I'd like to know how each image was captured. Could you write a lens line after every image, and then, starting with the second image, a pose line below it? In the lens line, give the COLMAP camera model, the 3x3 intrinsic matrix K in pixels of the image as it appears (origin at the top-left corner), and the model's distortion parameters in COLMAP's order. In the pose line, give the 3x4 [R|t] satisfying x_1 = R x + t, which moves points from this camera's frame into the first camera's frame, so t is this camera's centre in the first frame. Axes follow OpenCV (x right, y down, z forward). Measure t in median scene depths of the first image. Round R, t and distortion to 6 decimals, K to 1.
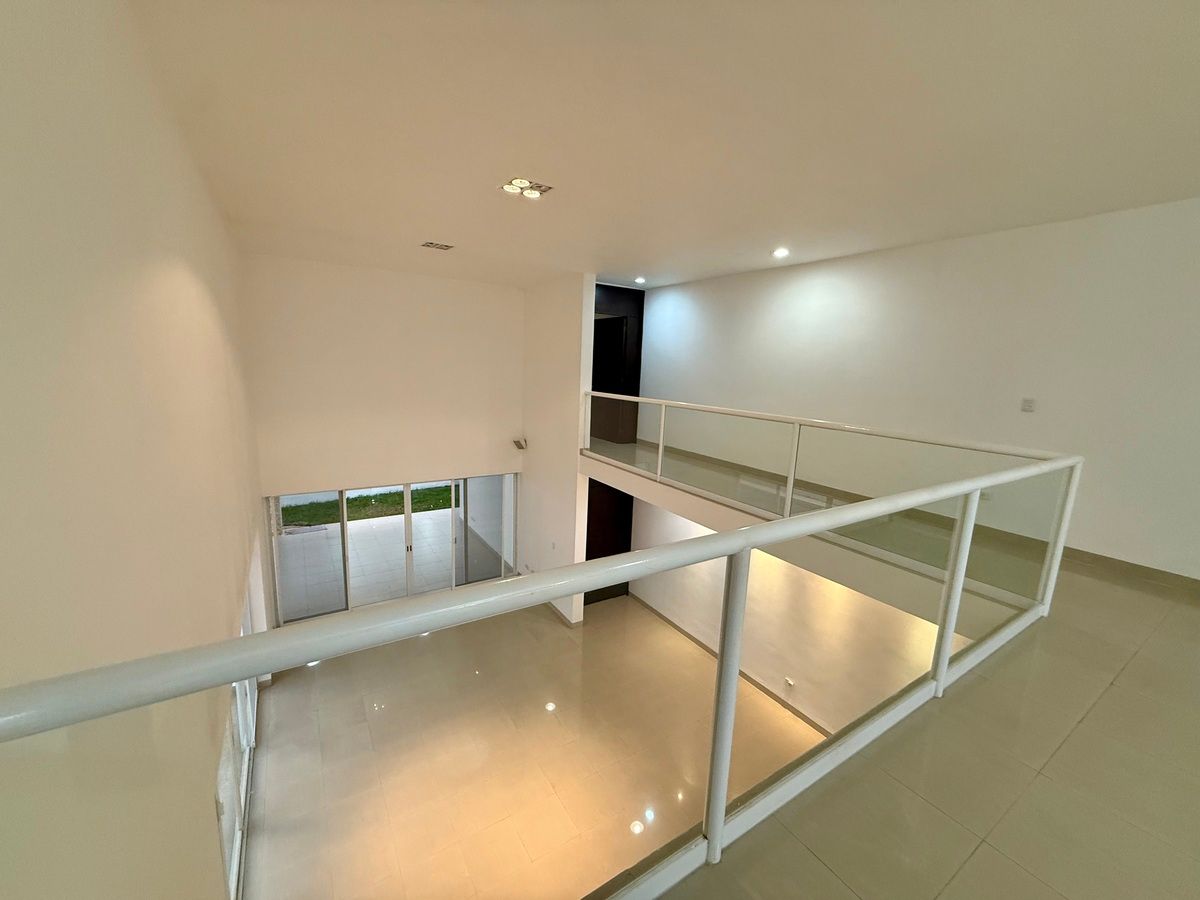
lens RADIAL K [[479.8, 0, 601.3], [0, 479.8, 449.9], [0, 0, 1]] dist [0.000158, -0.001356]
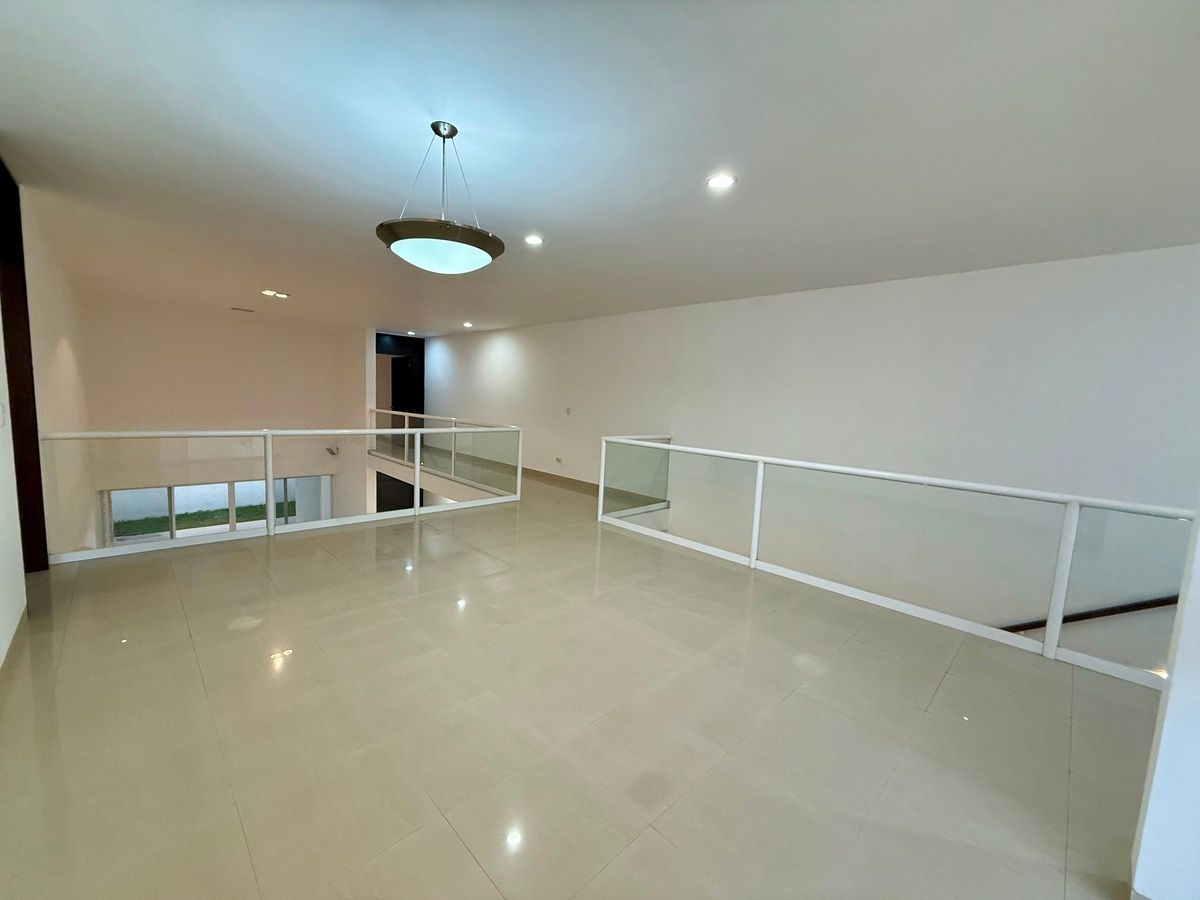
lens RADIAL K [[479.8, 0, 598.1], [0, 479.8, 448.3], [0, 0, 1]] dist [0.000158, -0.001356]
pose [[0.979720, -0.012096, 0.200004, 0.326339], [0.026163, 0.997353, -0.067839, 0.103778], [-0.198654, 0.071696, 0.977444, -0.489663]]
